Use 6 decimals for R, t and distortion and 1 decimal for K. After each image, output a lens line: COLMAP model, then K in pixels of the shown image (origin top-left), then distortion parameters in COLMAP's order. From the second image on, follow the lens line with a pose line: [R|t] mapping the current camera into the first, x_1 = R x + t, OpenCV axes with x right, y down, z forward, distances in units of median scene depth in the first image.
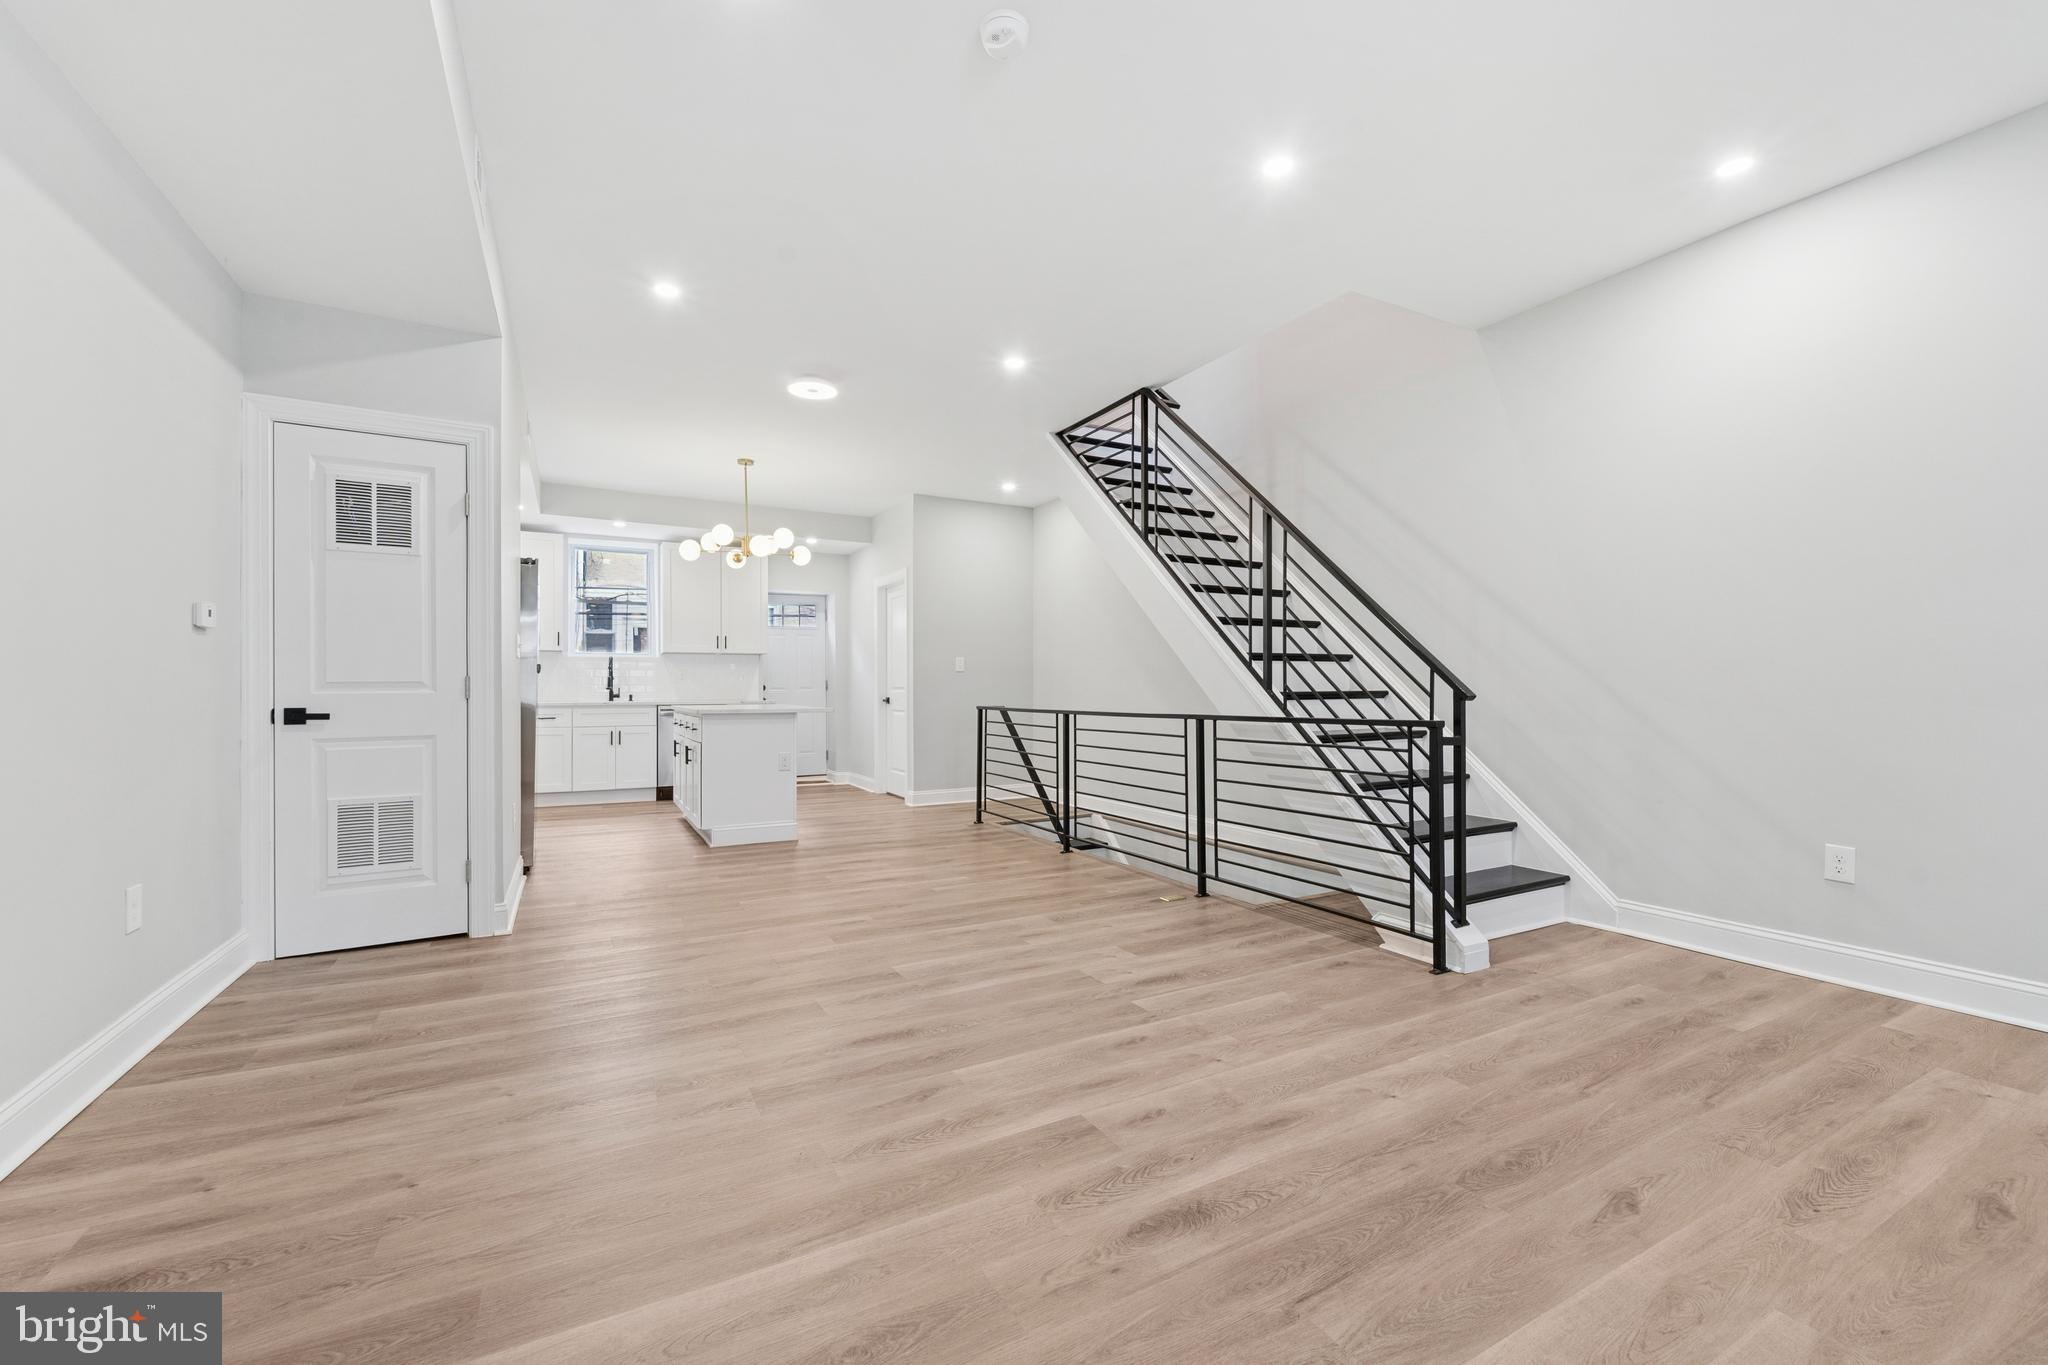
lens RADIAL K [[827.1, 0, 1025.8], [0, 827.1, 688.1], [0, 0, 1]] dist [0.007647, -0.003601]
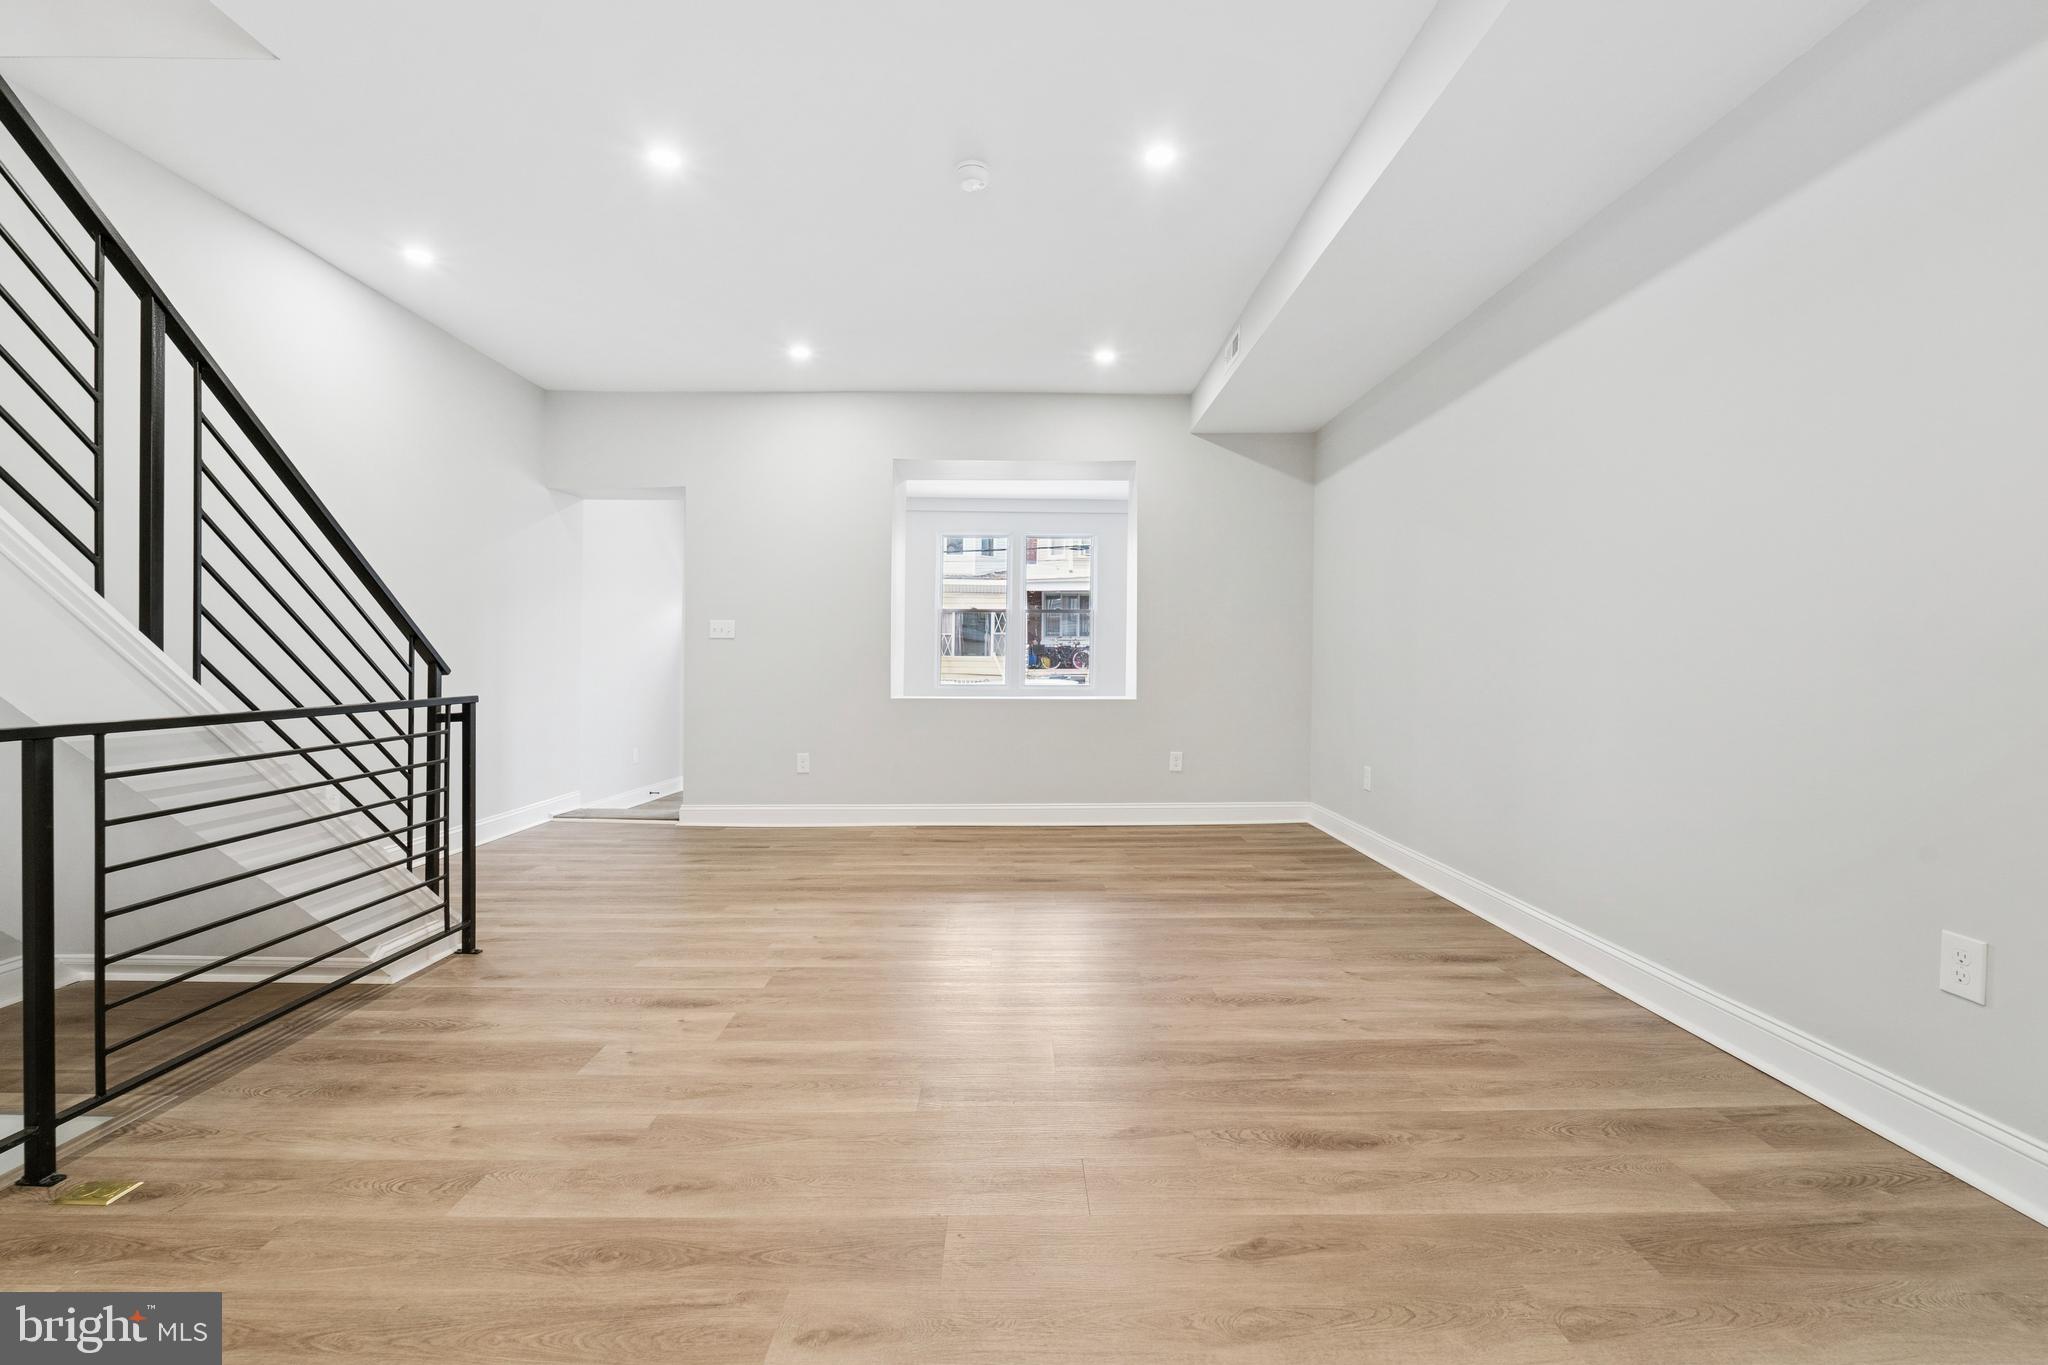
lens RADIAL K [[827.1, 0, 1019.3], [0, 827.1, 674.0], [0, 0, 1]] dist [0.007647, -0.003601]
pose [[-0.880686, -0.003002, 0.473690, -0.506070], [0.001381, 0.999959, 0.008904, 0.004725], [-0.473698, 0.008496, -0.880647, 1.459774]]
